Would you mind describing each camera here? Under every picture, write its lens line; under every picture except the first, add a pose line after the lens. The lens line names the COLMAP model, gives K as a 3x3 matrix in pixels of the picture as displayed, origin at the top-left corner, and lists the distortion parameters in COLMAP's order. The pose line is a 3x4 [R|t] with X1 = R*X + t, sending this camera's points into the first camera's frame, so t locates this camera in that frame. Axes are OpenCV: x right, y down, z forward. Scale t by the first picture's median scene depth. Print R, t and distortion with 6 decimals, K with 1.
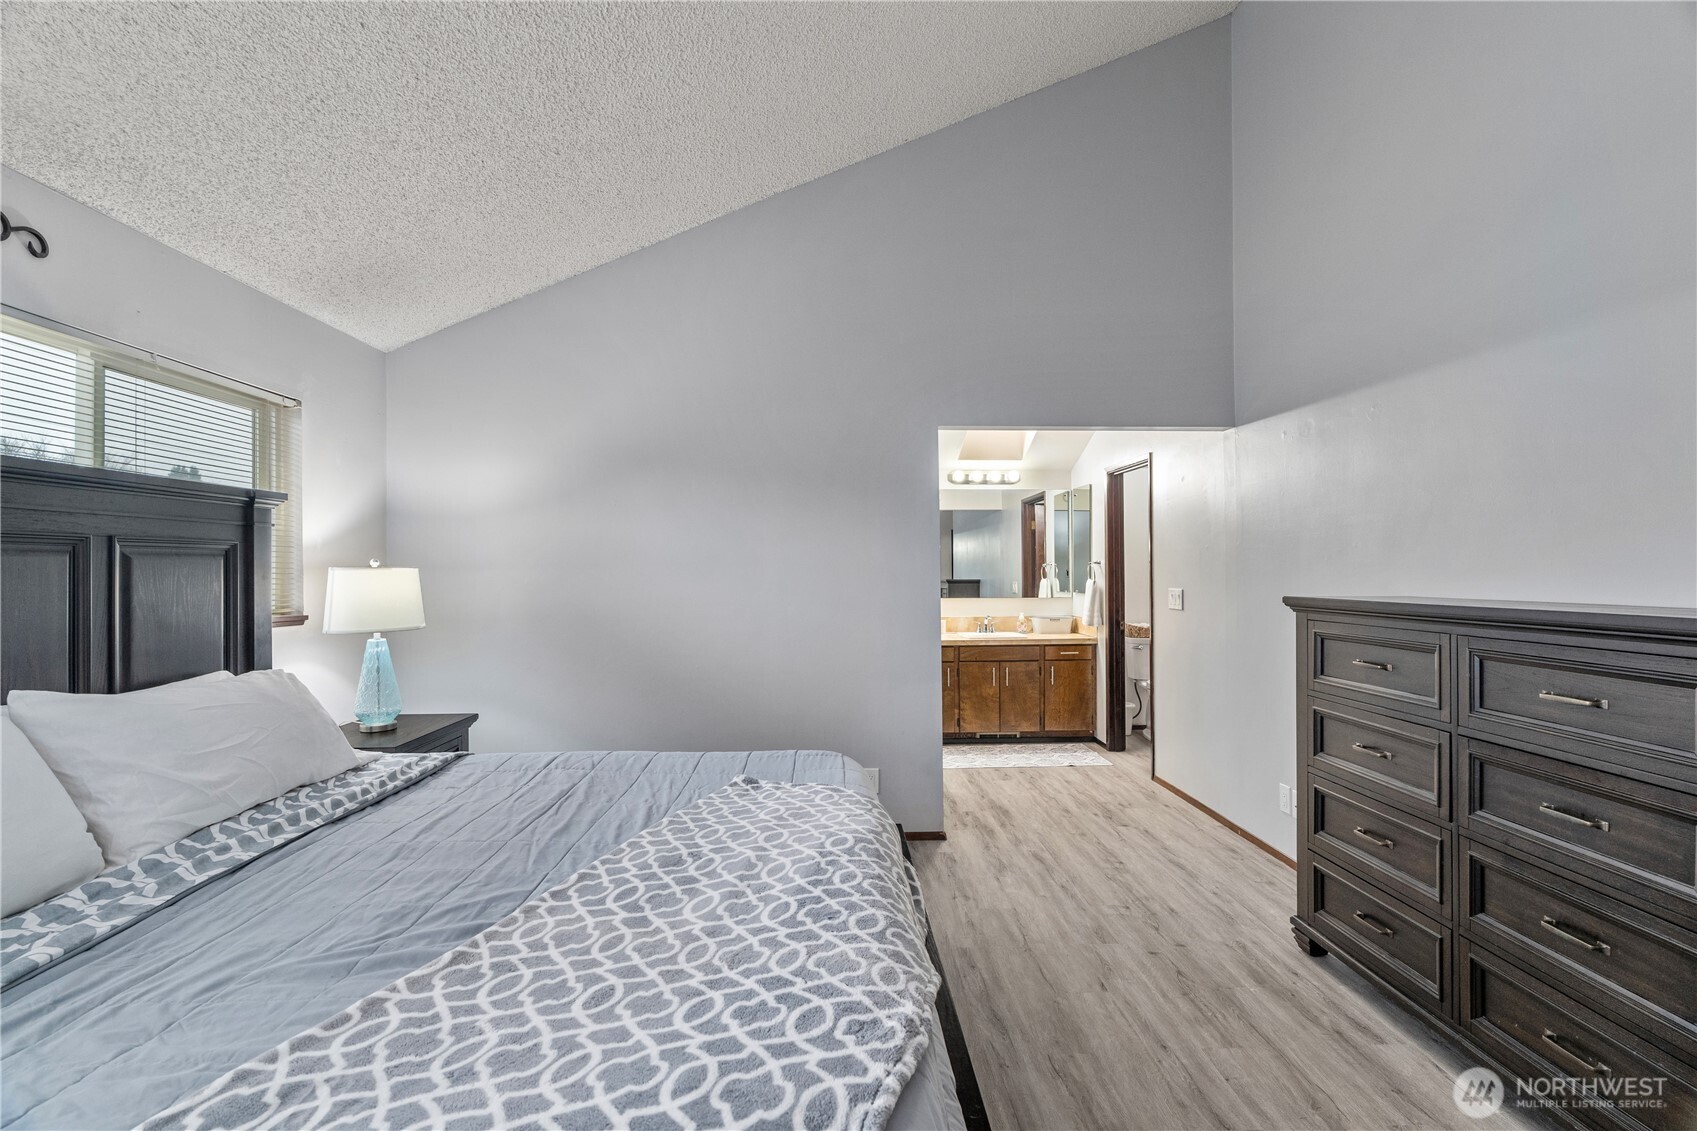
lens RADIAL K [[765.6, 0, 848.5], [0, 765.6, 565.5], [0, 0, 1]] dist [-0.000914, 0.000094]
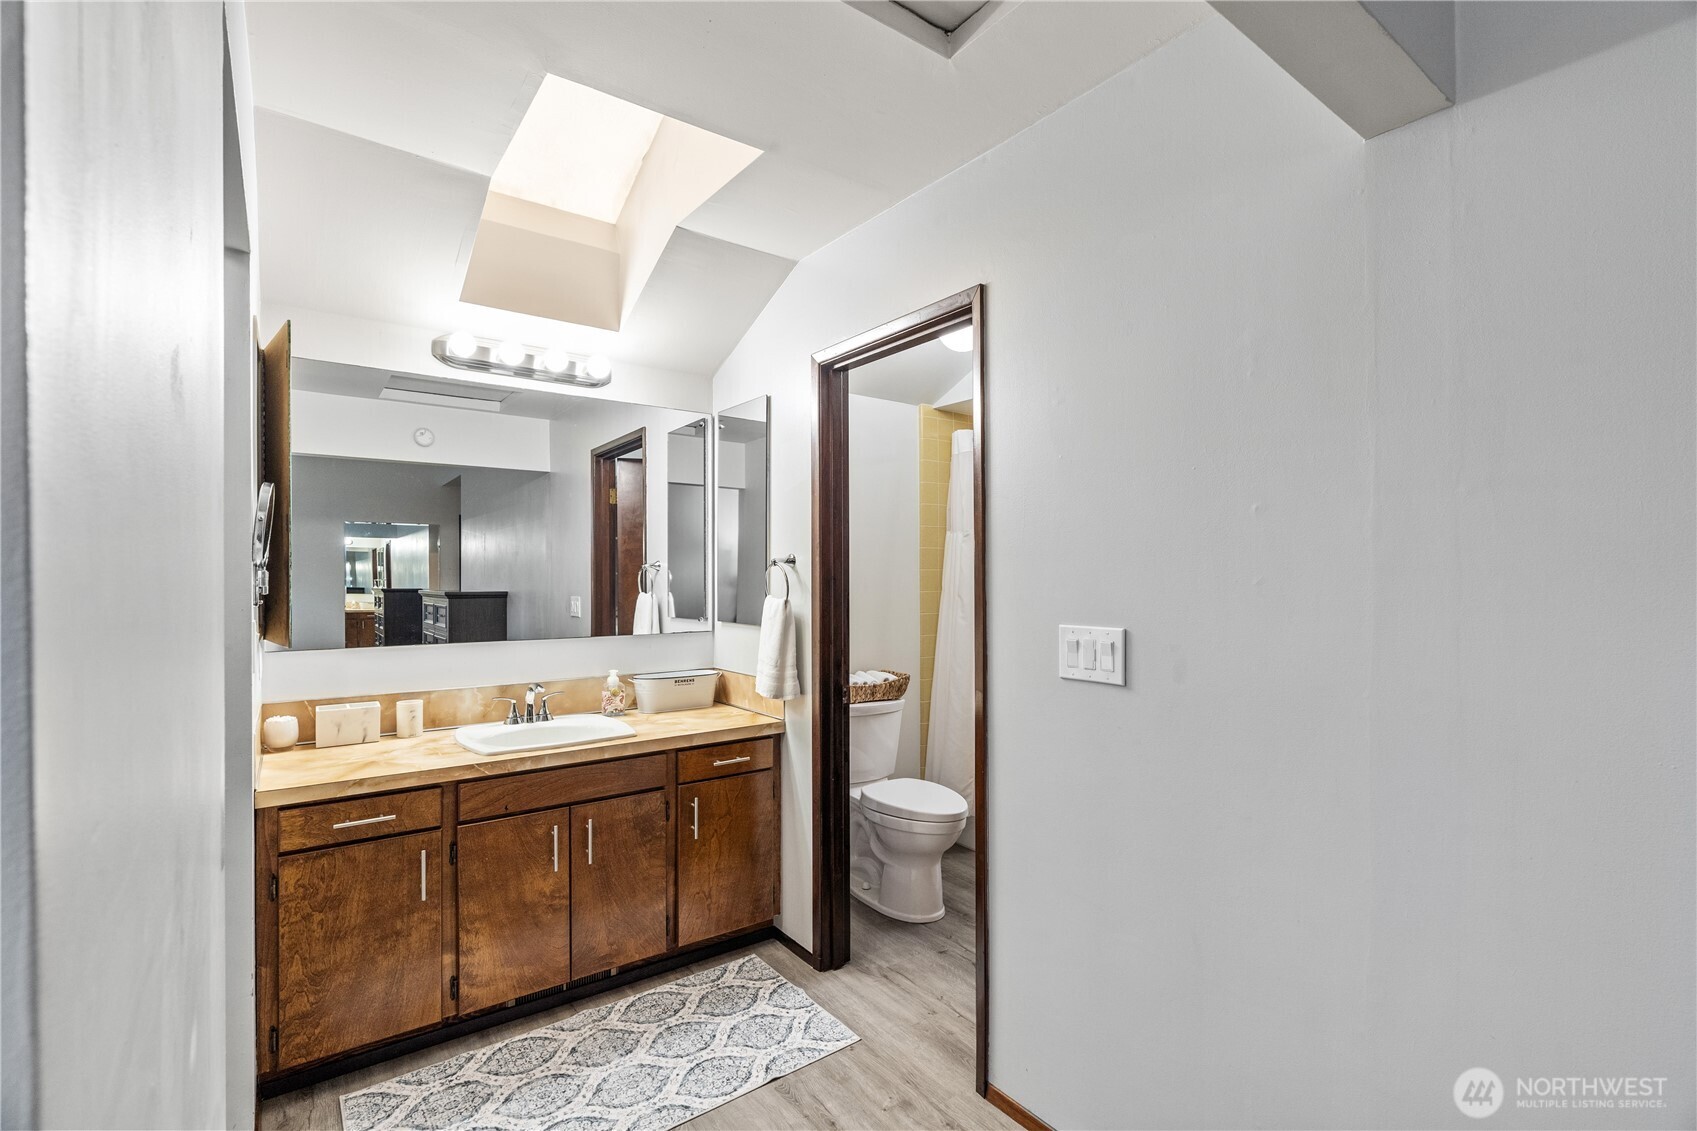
lens RADIAL K [[765.6, 0, 848.5], [0, 765.6, 565.5], [0, 0, 1]] dist [-0.000914, 0.000094]
pose [[0.826758, 0.009671, 0.562475, 0.089149], [-0.004945, 0.999939, -0.009924, 0.003726], [-0.562536, 0.005424, 0.826755, 0.570851]]
